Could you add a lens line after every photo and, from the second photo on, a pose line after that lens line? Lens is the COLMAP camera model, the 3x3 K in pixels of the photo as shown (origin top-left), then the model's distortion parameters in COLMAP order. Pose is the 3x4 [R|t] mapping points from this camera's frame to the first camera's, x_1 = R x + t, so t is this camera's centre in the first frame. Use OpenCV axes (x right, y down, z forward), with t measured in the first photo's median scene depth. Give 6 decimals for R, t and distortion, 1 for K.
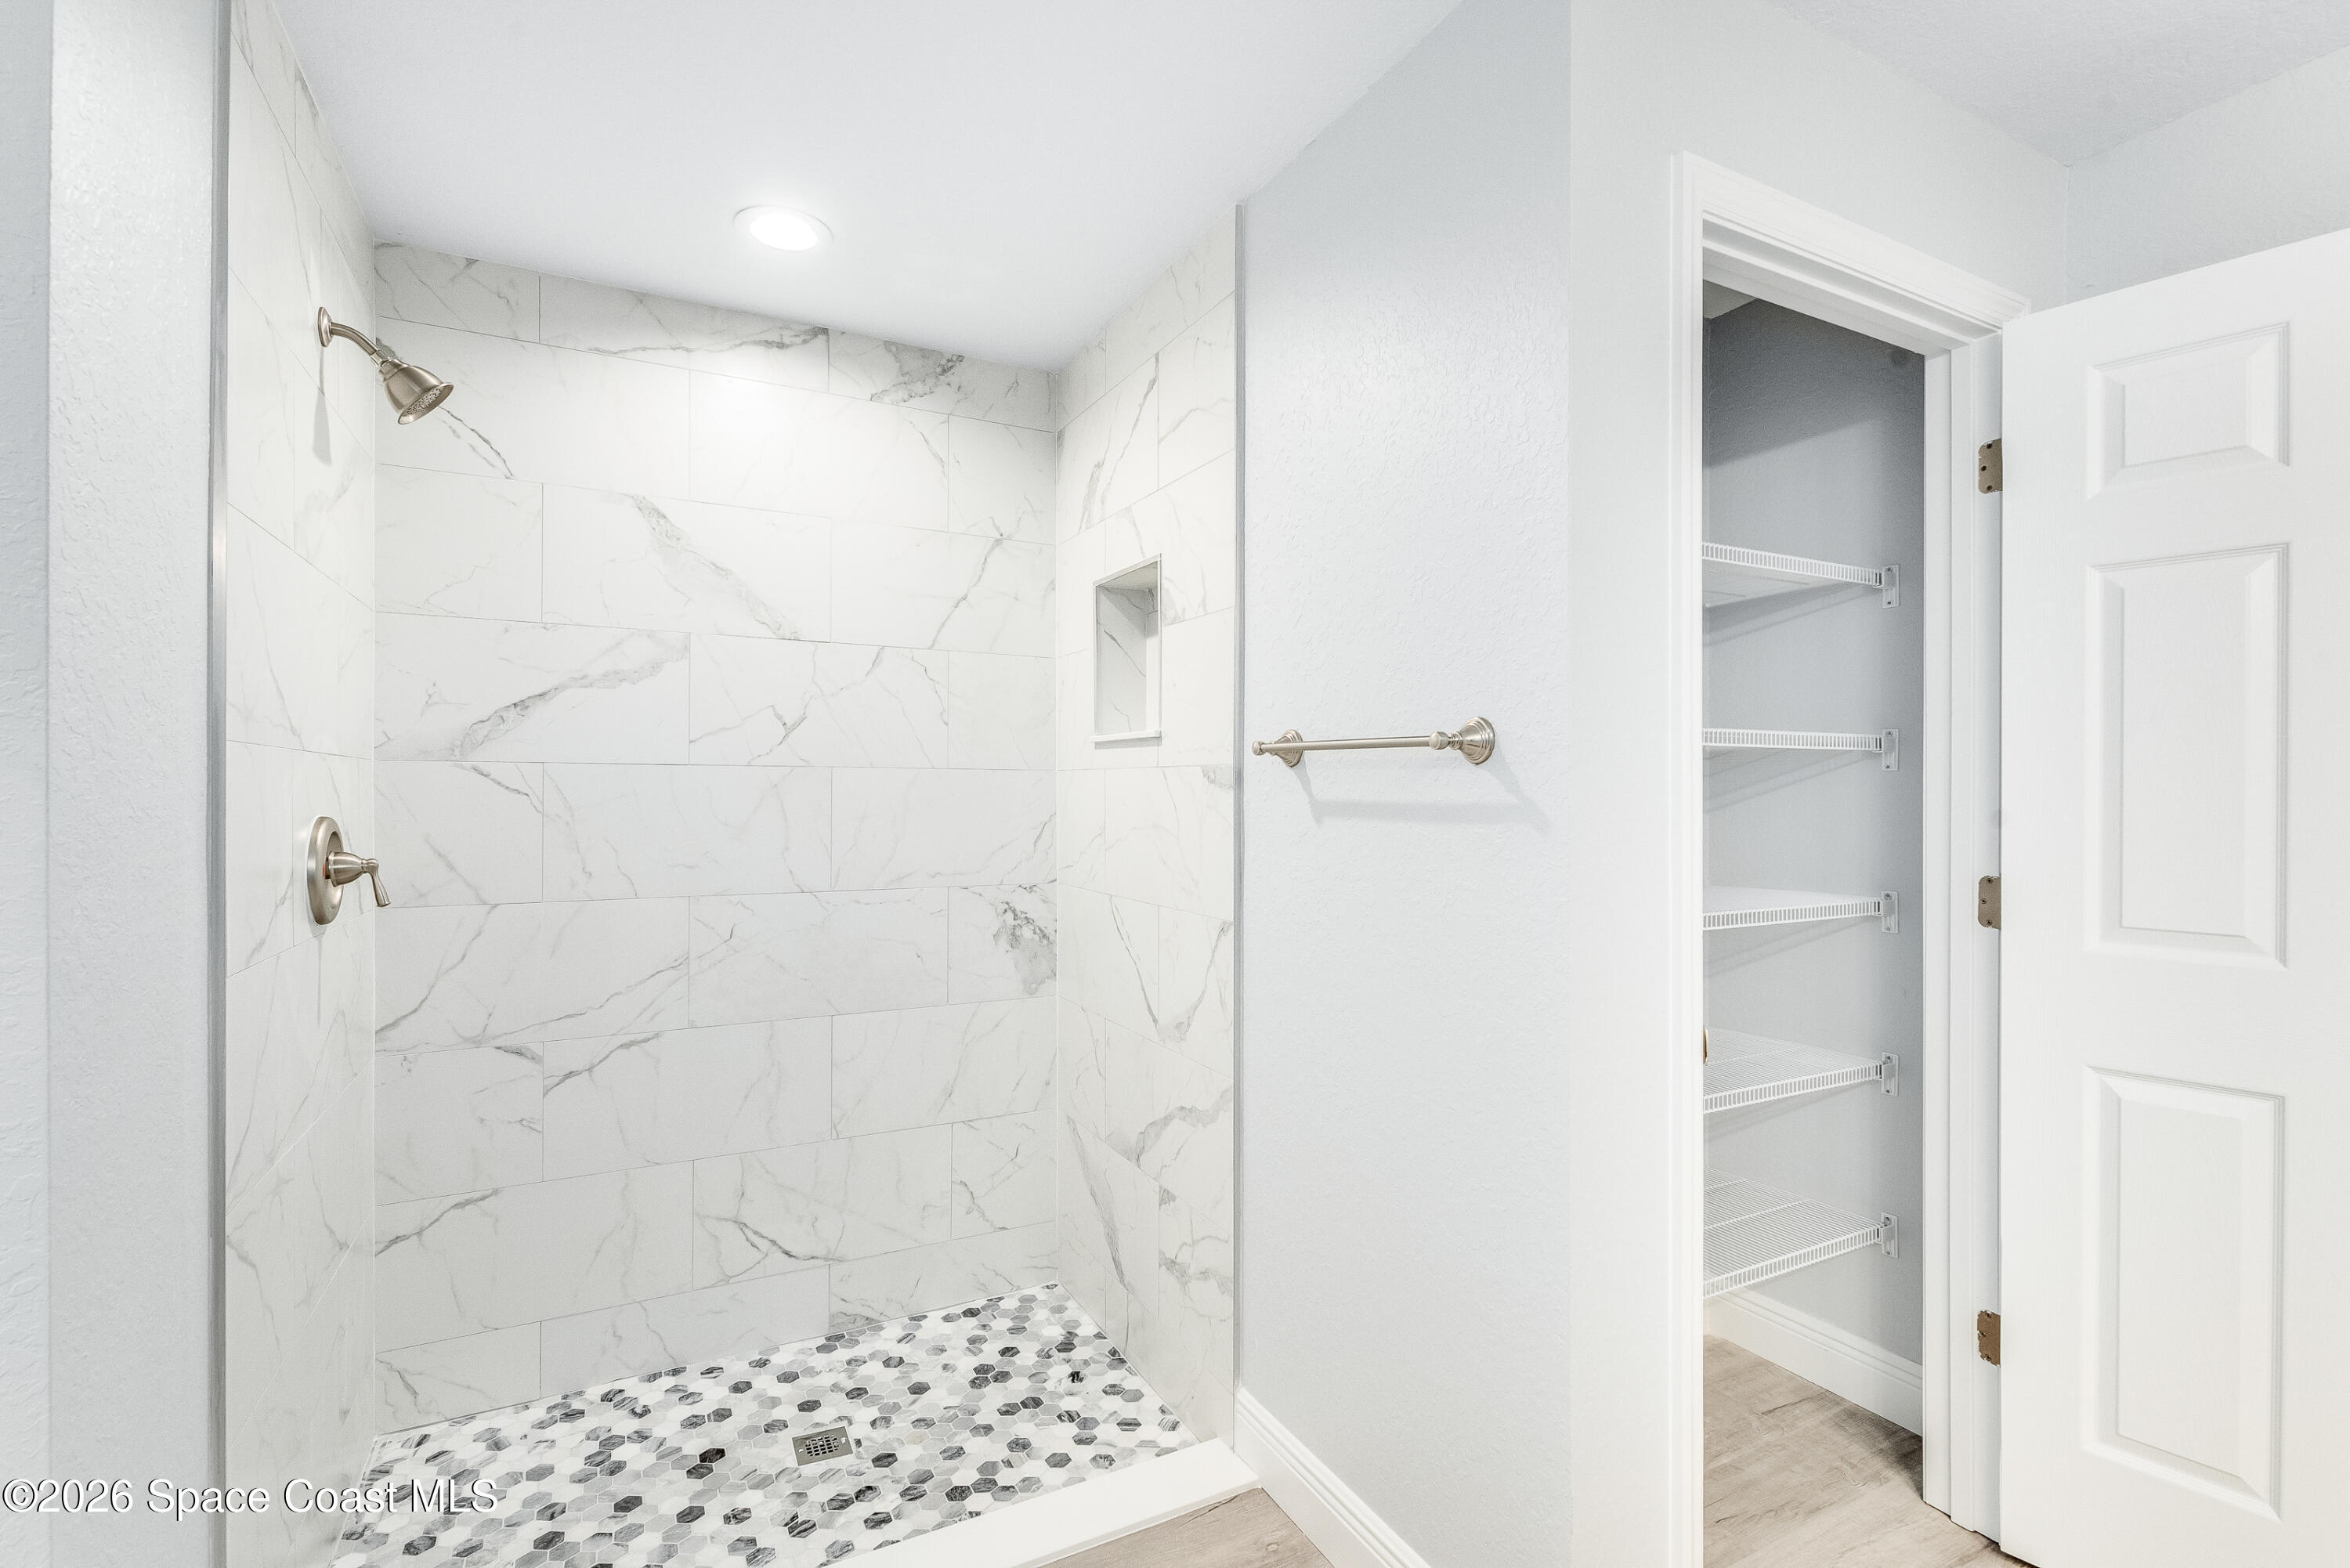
lens RADIAL K [[1041.2, 0, 1167.9], [0, 1041.2, 798.8], [0, 0, 1]] dist [-0.000006, -0.001025]
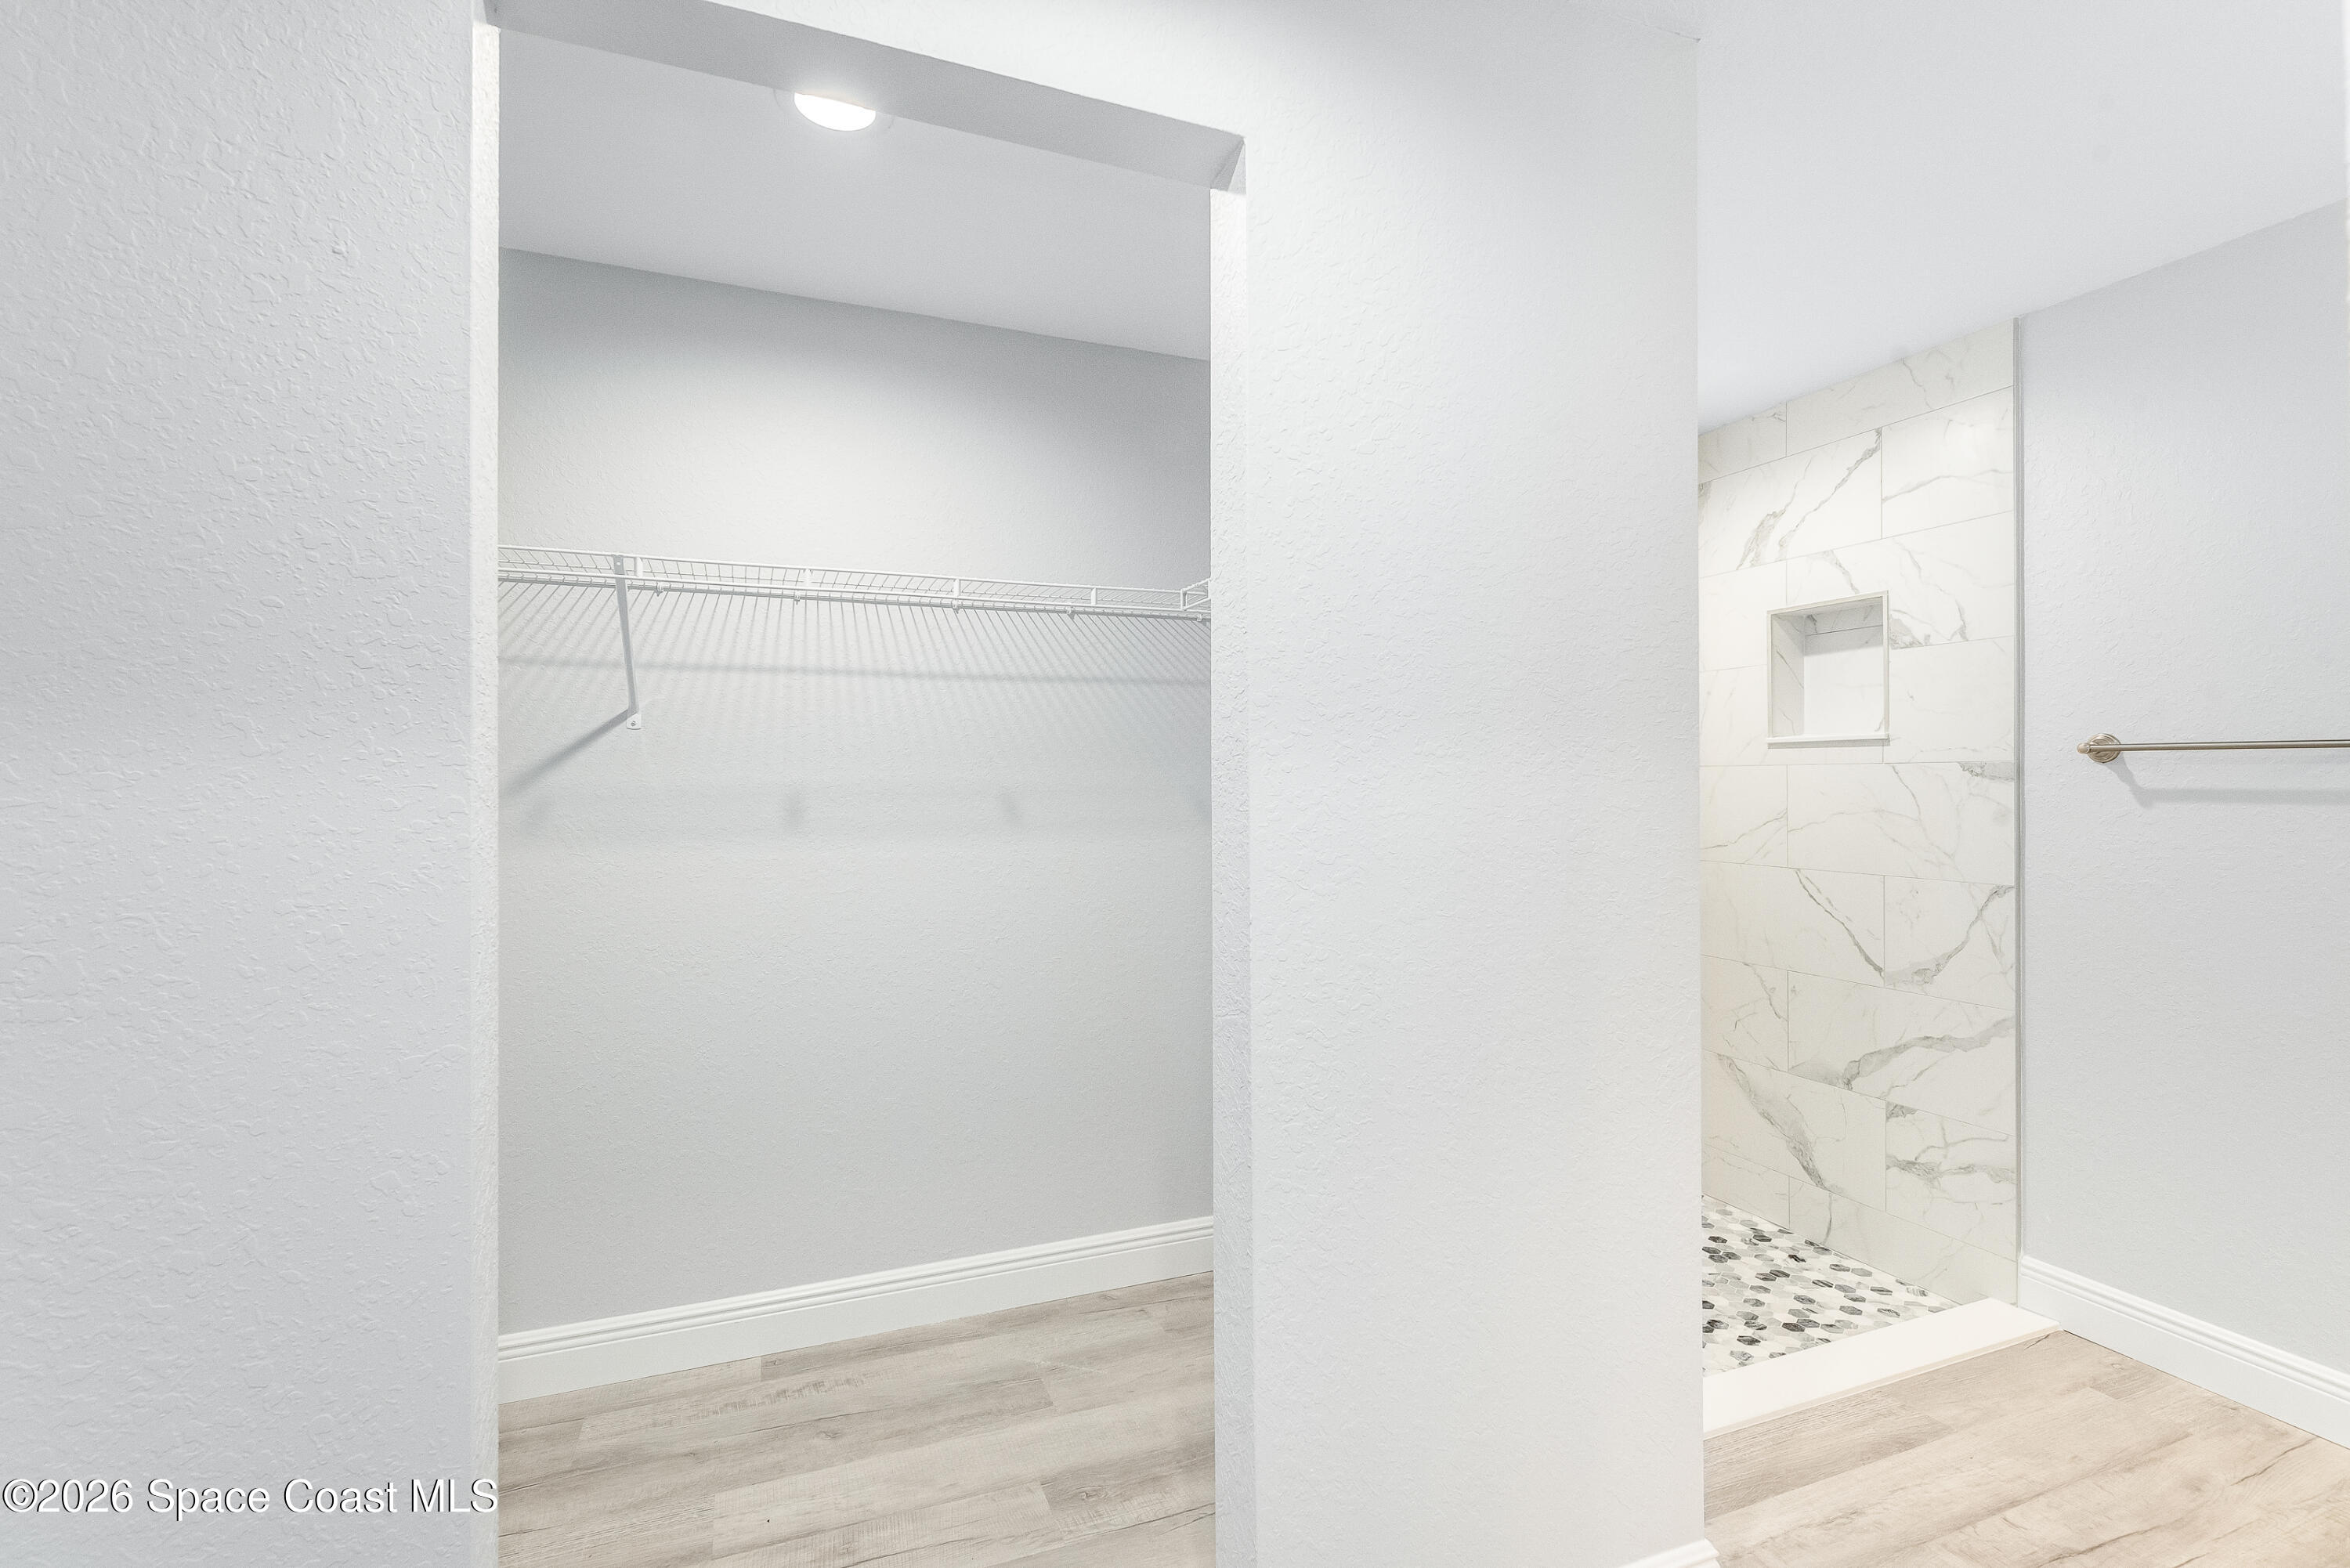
lens RADIAL K [[1041.2, 0, 1176.6], [0, 1041.2, 792.0], [0, 0, 1]] dist [-0.000006, -0.001025]
pose [[0.995047, 0.001712, -0.099392, -0.761927], [-0.002138, 0.999989, -0.004181, 0.011025], [0.099384, 0.004372, 0.995040, -0.328995]]
